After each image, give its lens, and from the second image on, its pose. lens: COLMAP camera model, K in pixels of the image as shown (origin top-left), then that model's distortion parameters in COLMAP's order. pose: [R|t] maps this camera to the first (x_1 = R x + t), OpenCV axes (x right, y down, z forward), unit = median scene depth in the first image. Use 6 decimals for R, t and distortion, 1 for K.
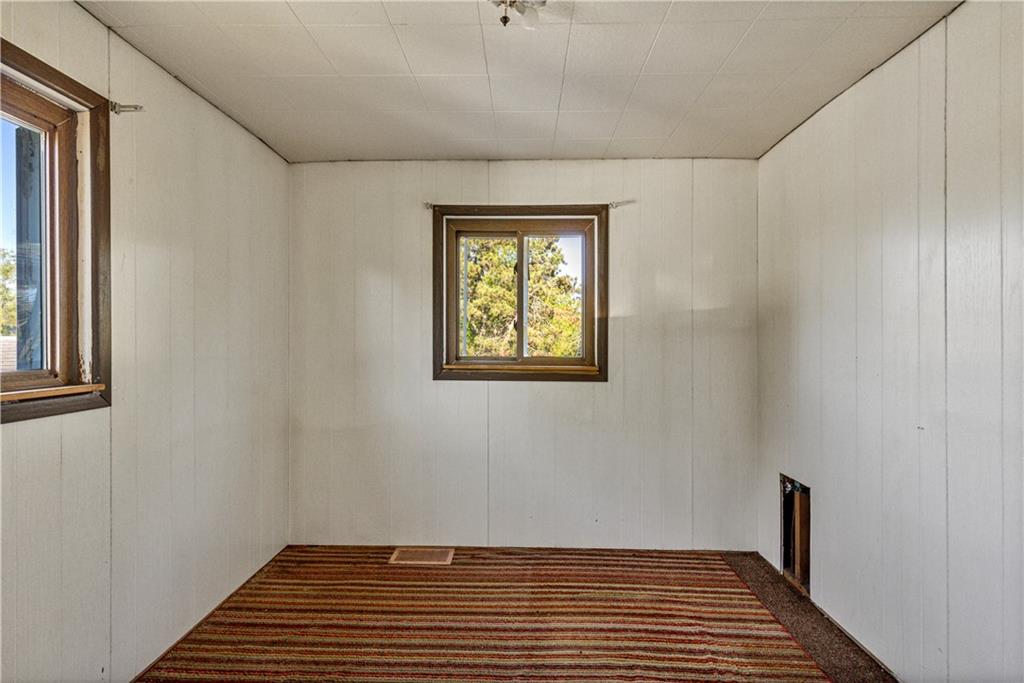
lens RADIAL K [[457.6, 0, 510.2], [0, 457.6, 340.5], [0, 0, 1]] dist [0.010802, -0.000864]
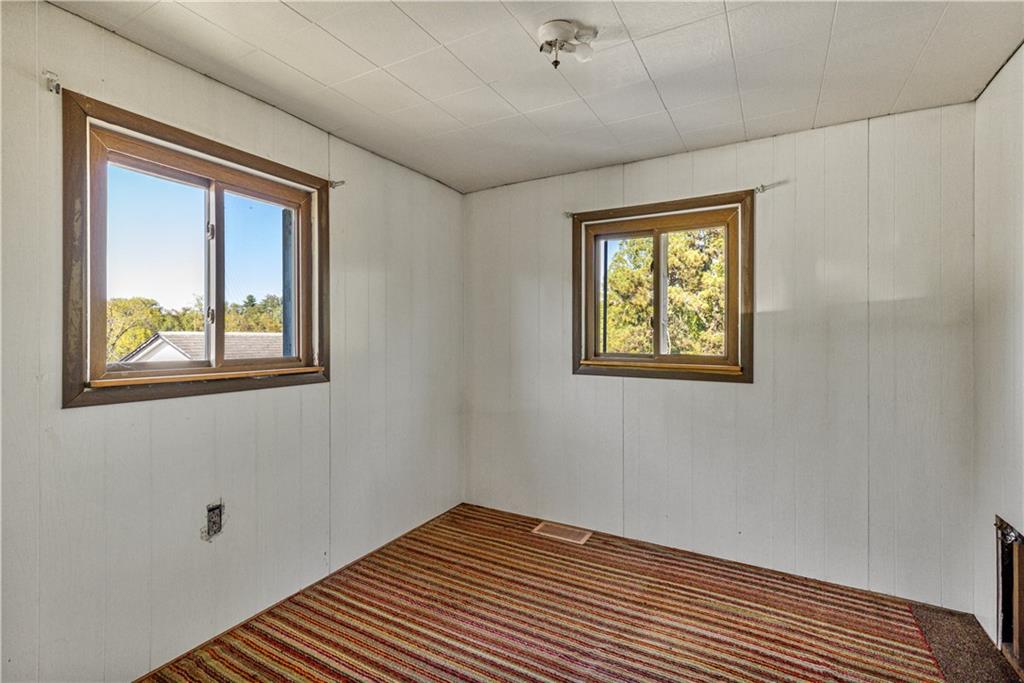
lens RADIAL K [[457.6, 0, 510.2], [0, 457.6, 340.5], [0, 0, 1]] dist [0.010802, -0.000864]
pose [[0.887051, 0.003425, -0.461658, 0.233028], [0.001921, 0.999936, 0.011109, -0.008385], [0.461667, -0.010741, 0.886988, -0.040777]]
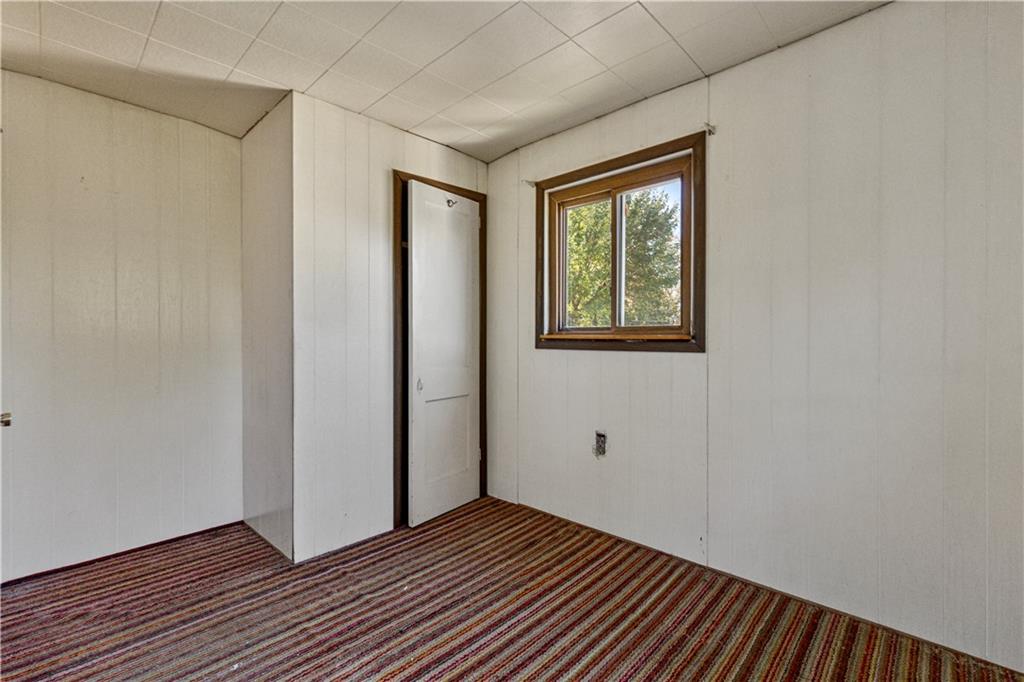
lens RADIAL K [[457.6, 0, 510.2], [0, 457.6, 340.0], [0, 0, 1]] dist [0.010802, -0.000864]
pose [[-0.661762, 0.003267, -0.749707, 0.353110], [0.006086, 0.999981, -0.001015, 0.065180], [0.749690, -0.005234, -0.661769, 0.958646]]
